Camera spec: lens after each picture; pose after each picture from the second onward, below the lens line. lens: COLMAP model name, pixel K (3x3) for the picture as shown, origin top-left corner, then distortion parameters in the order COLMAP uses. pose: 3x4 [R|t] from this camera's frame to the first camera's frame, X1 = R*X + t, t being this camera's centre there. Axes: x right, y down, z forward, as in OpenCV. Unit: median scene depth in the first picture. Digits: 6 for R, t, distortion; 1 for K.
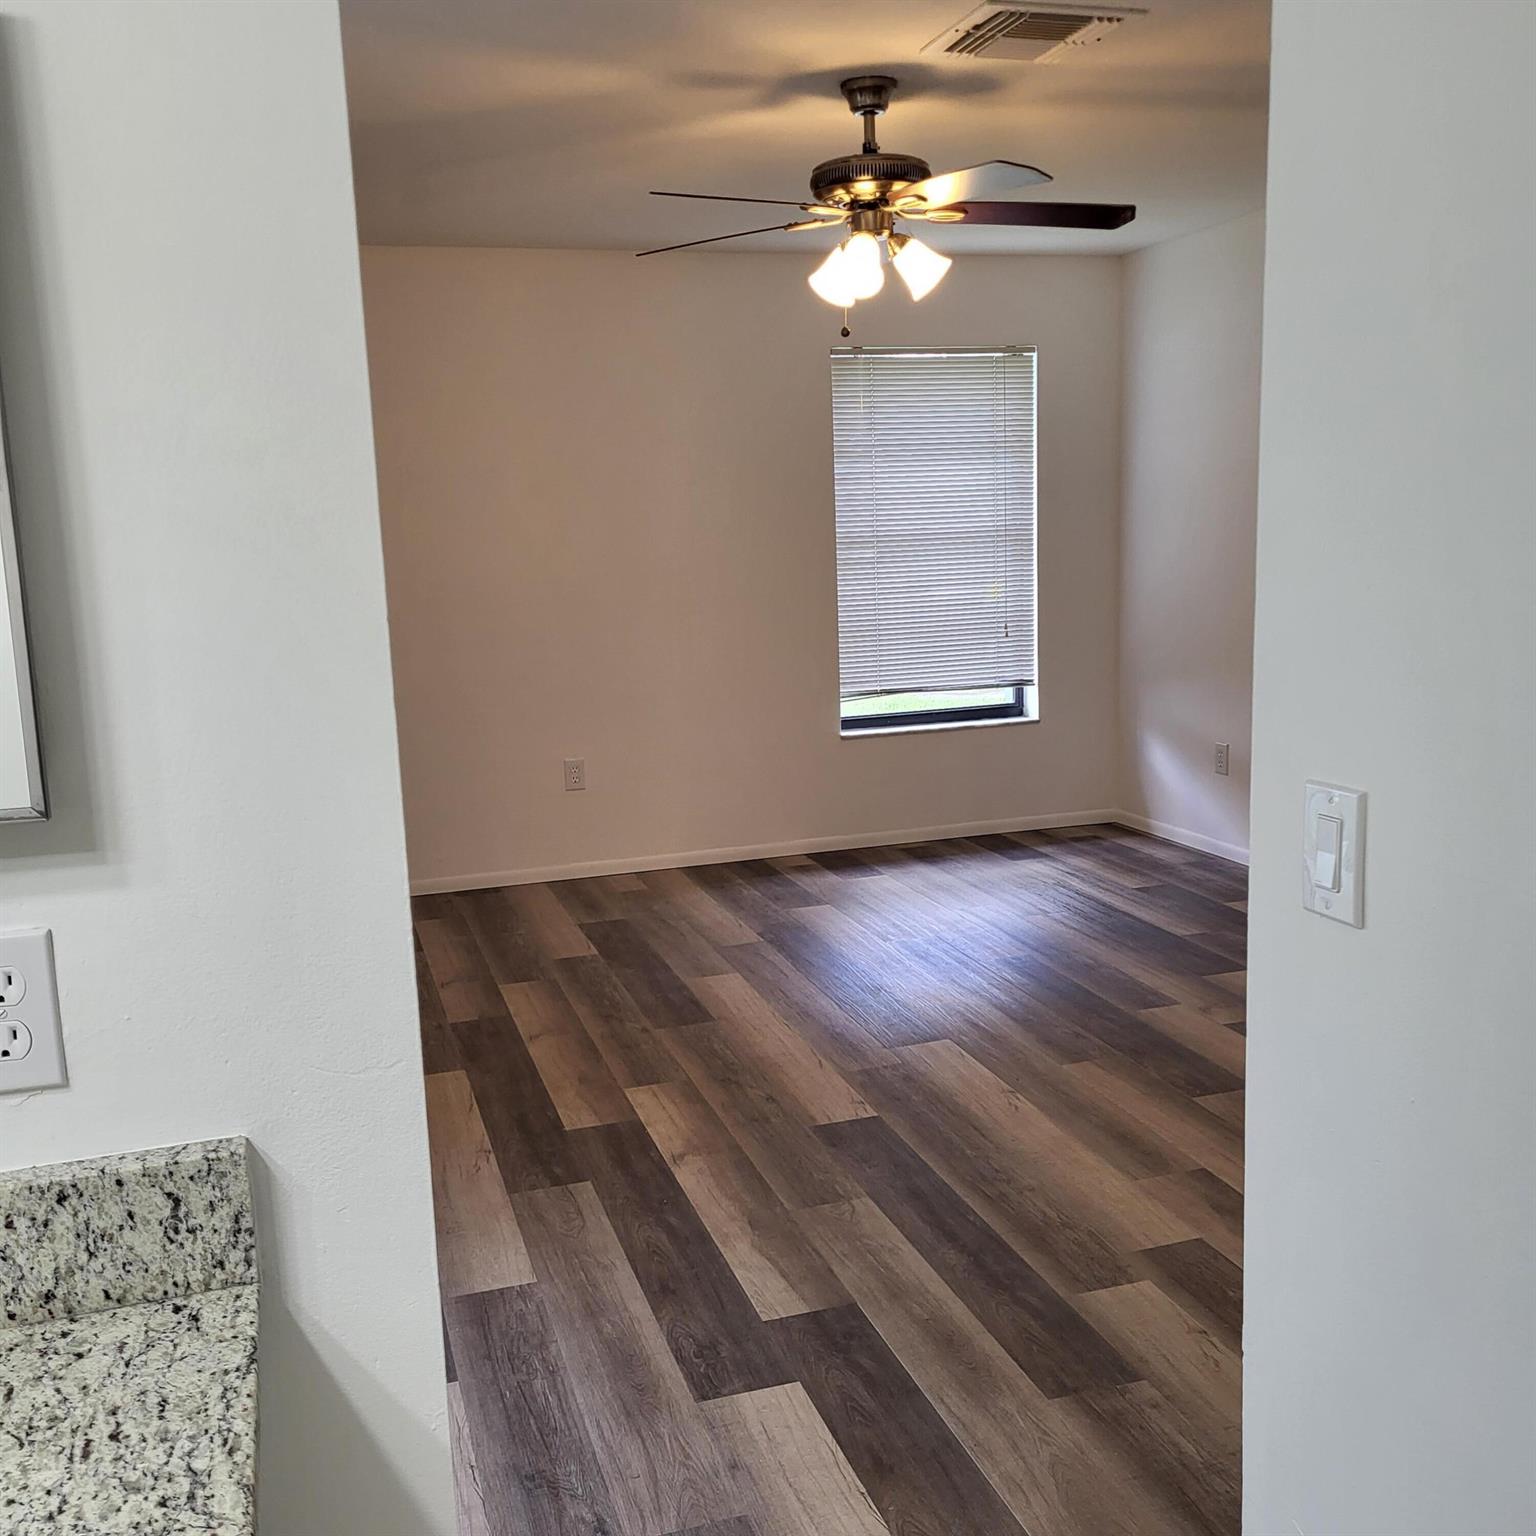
lens RADIAL K [[1551.6, 0, 782.9], [0, 1551.6, 771.0], [0, 0, 1]] dist [0.033381, -0.001425]
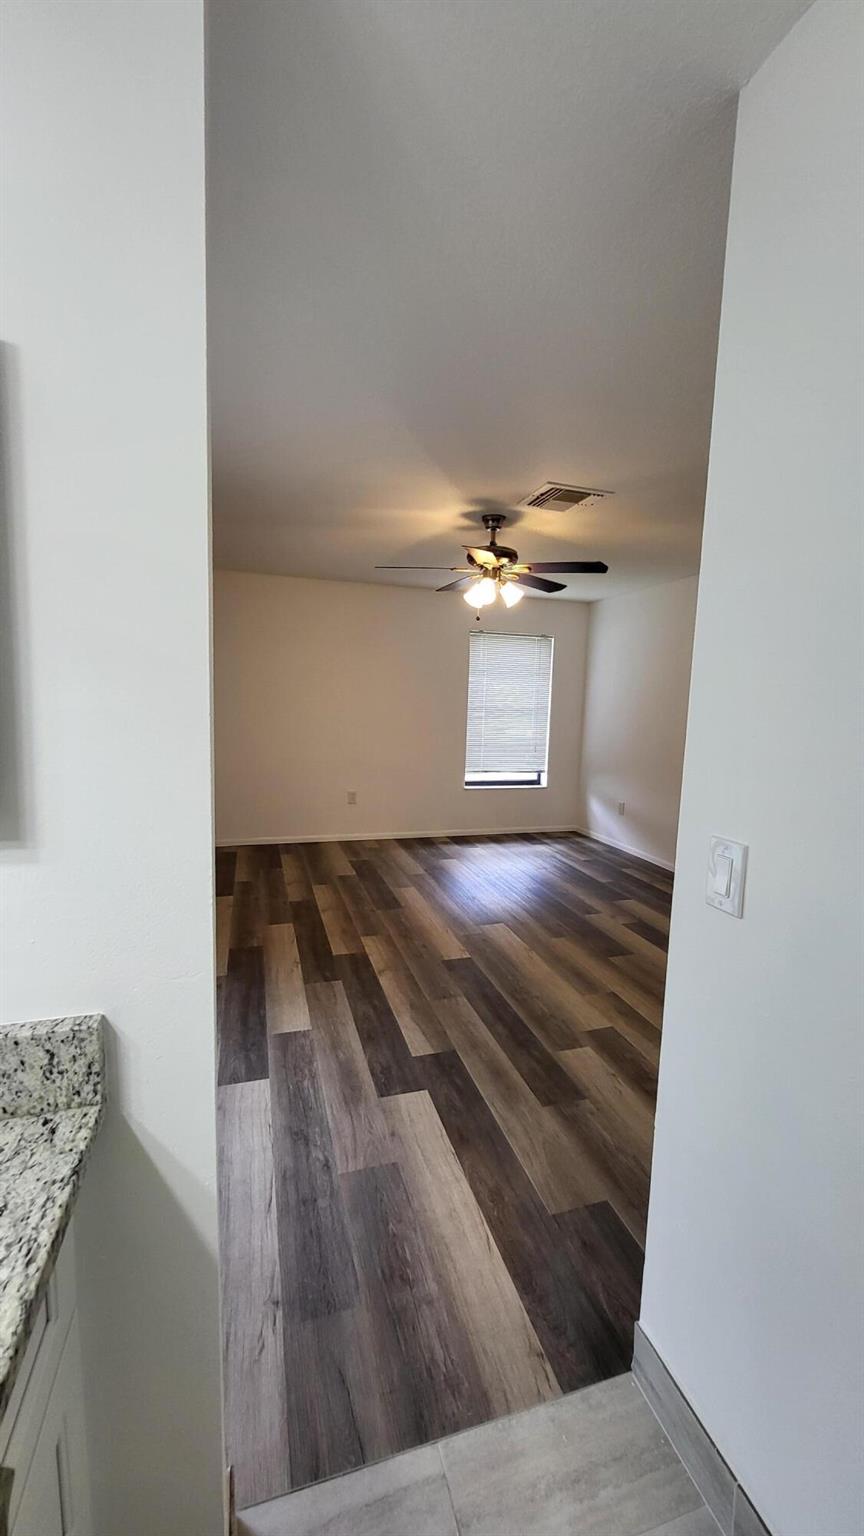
lens RADIAL K [[605.2, 0, 444.6], [0, 605.2, 766.2], [0, 0, 1]] dist [-0.000565, -0.000385]
pose [[0.997818, 0.065920, 0.003590, 0.001988], [-0.065630, 0.996377, -0.054095, -0.009047], [-0.007143, 0.053742, 0.998529, 0.136012]]
